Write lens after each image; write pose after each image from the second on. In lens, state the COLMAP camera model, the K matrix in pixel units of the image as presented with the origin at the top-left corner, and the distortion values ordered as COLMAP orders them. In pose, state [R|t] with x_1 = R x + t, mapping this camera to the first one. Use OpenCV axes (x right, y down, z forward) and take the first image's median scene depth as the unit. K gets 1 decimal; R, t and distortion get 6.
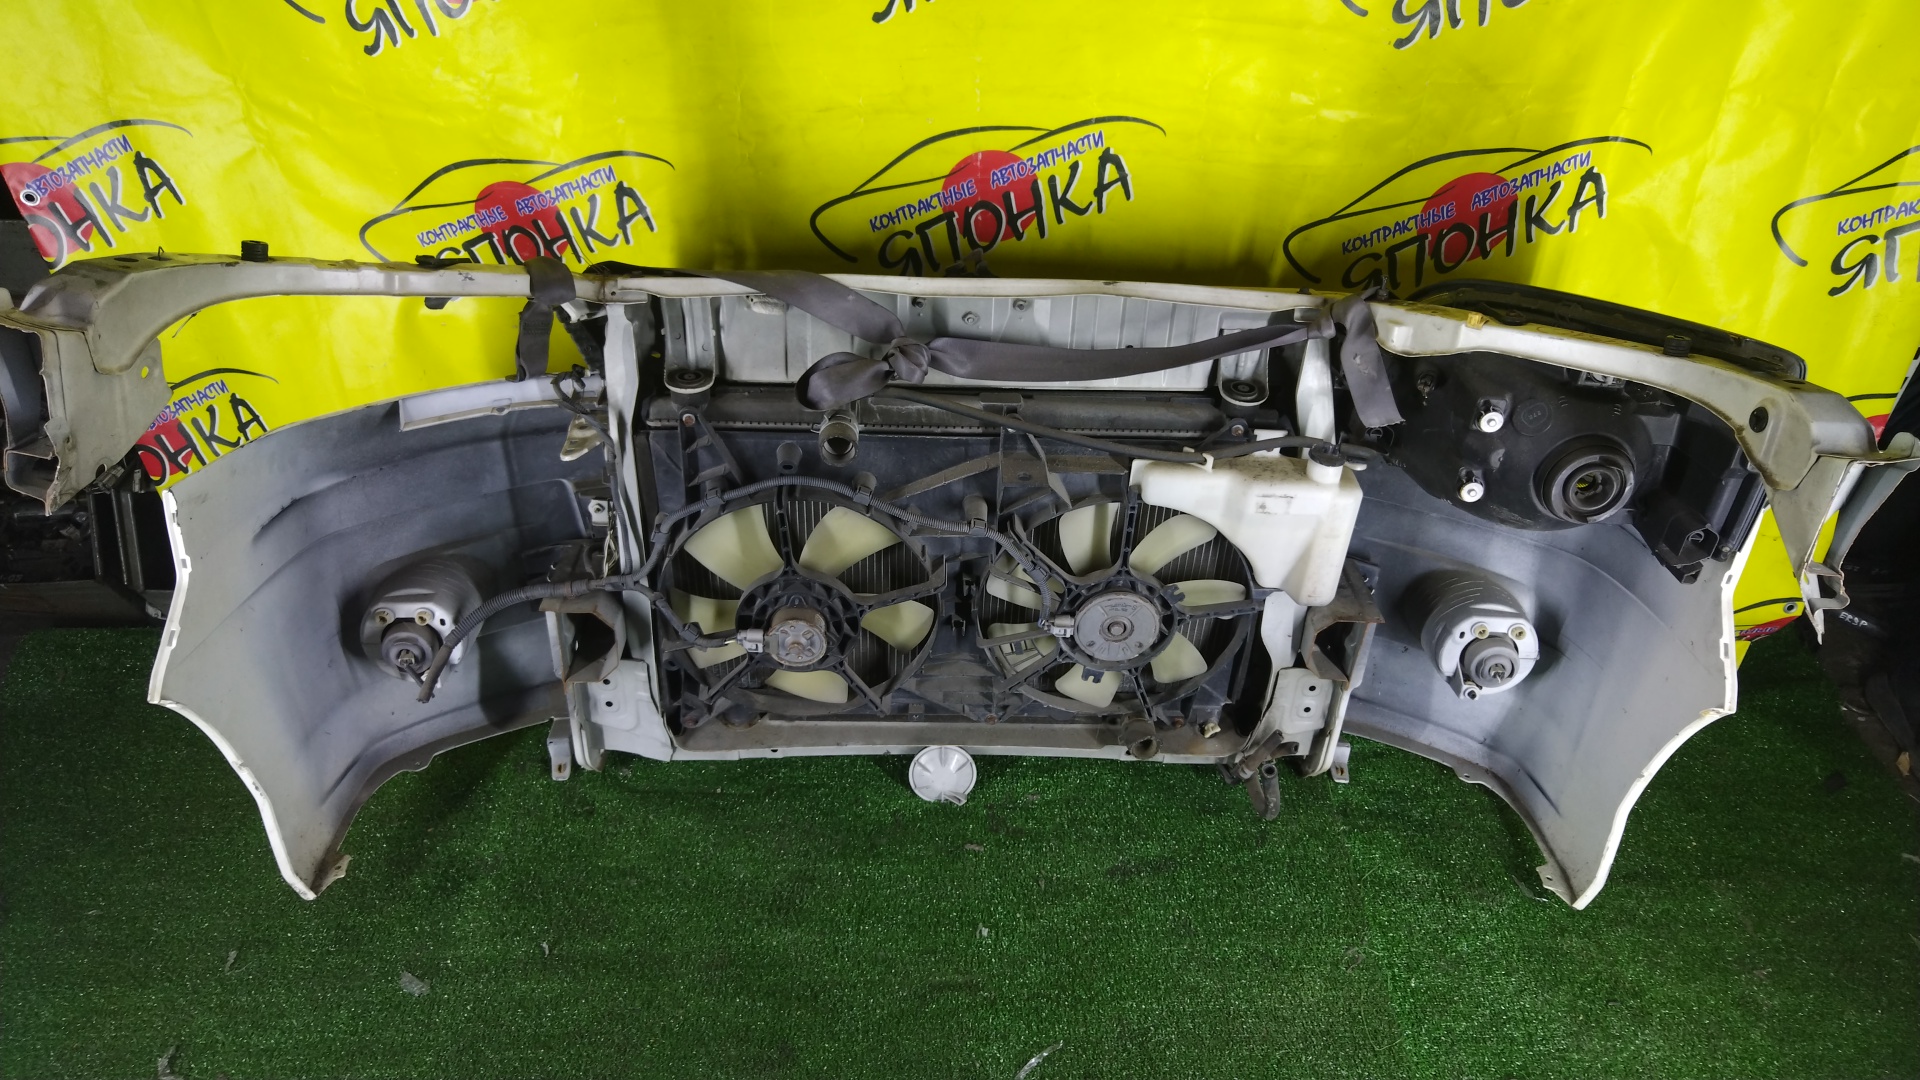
lens RADIAL K [[1311.6, 0, 952.9], [0, 1311.6, 526.1], [0, 0, 1]] dist [-0.010882, 0.017032]
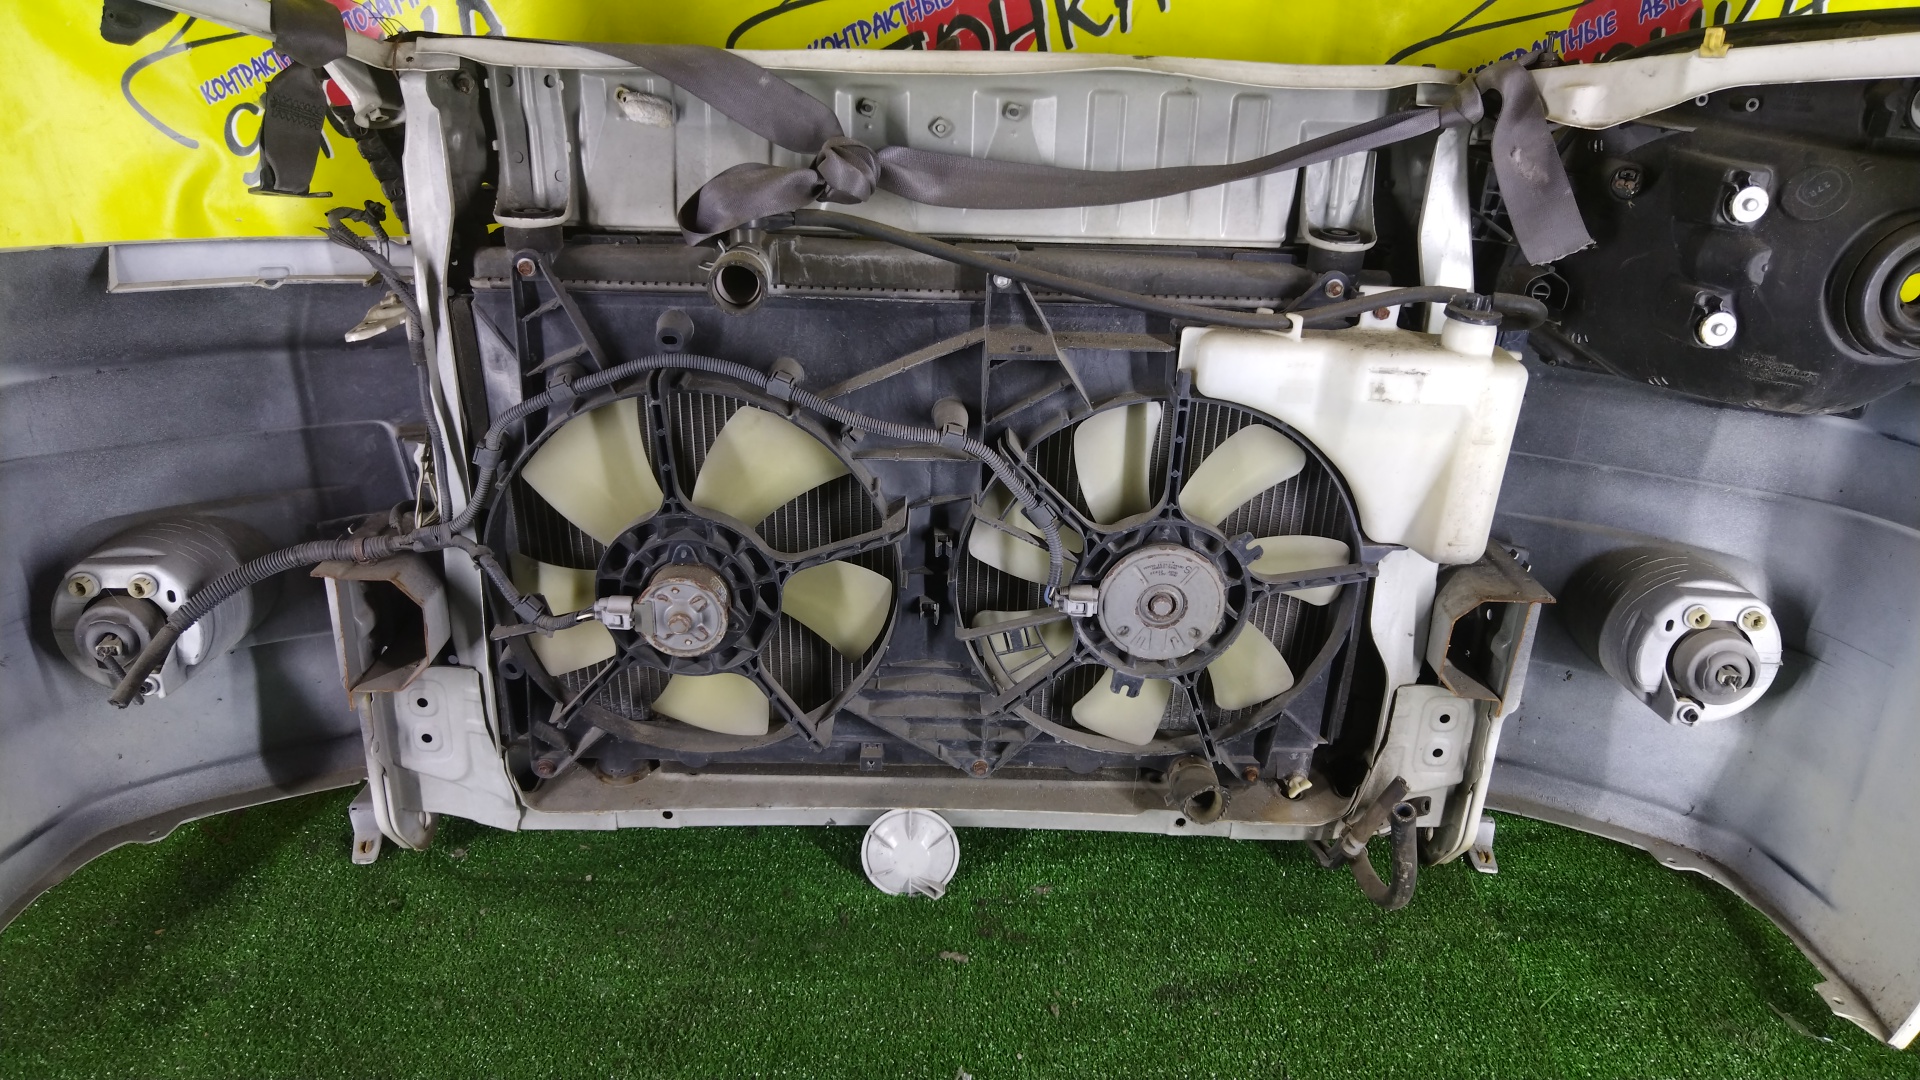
lens RADIAL K [[1311.6, 0, 952.2], [0, 1311.6, 533.7], [0, 0, 1]] dist [-0.010882, 0.017032]
pose [[0.999918, -0.001136, -0.012726, 0.025387], [-0.000958, 0.986566, -0.163360, 0.149412], [0.012741, 0.163359, 0.986484, 0.320726]]
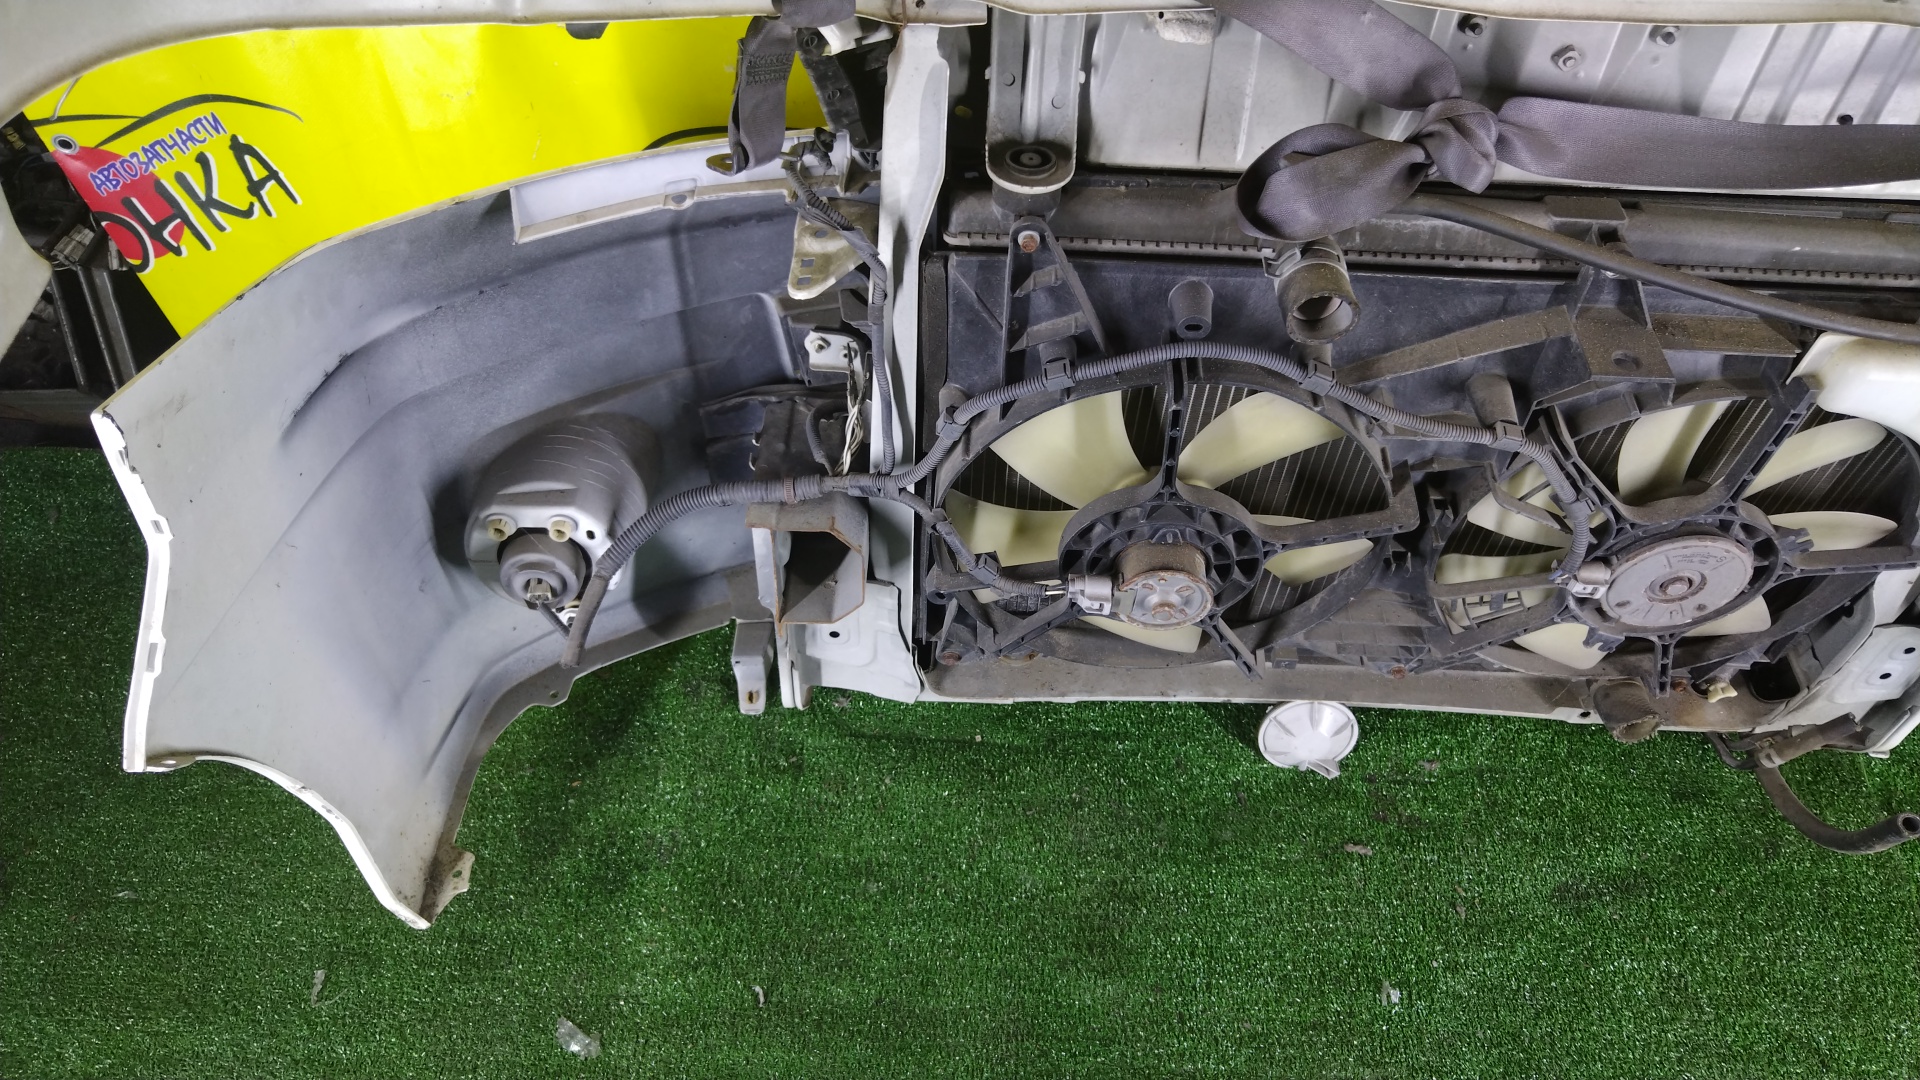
lens RADIAL K [[1311.6, 0, 949.3], [0, 1311.6, 530.2], [0, 0, 1]] dist [-0.010882, 0.017032]
pose [[0.998482, 0.036393, -0.041333, -0.187001], [-0.024584, 0.966151, 0.256803, -0.094313], [0.049280, -0.255397, 0.965580, 0.389250]]
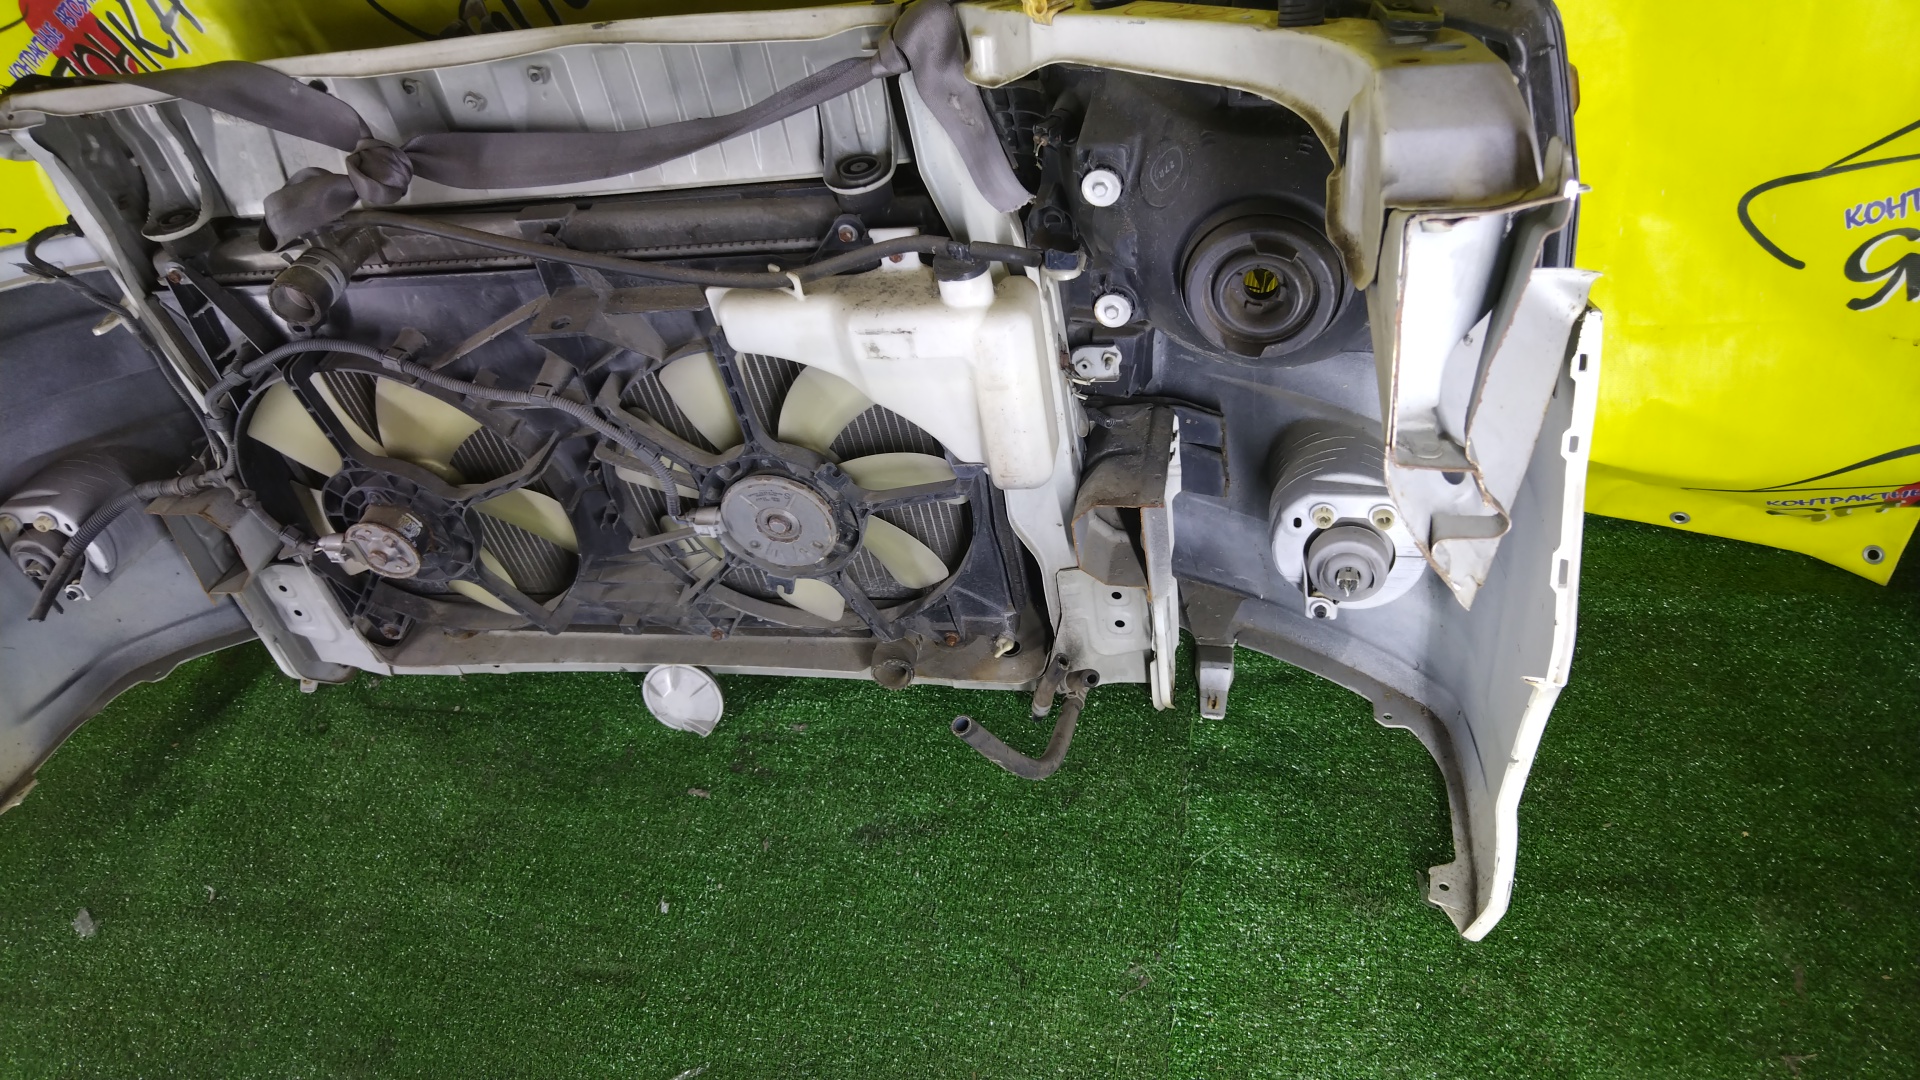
lens RADIAL K [[1311.6, 0, 959.7], [0, 1311.6, 531.0], [0, 0, 1]] dist [-0.010882, 0.017032]
pose [[0.956833, -0.012534, -0.290369, 0.422447], [0.052957, 0.989864, 0.131776, -0.007643], [0.285774, -0.141465, 0.947798, 0.337316]]
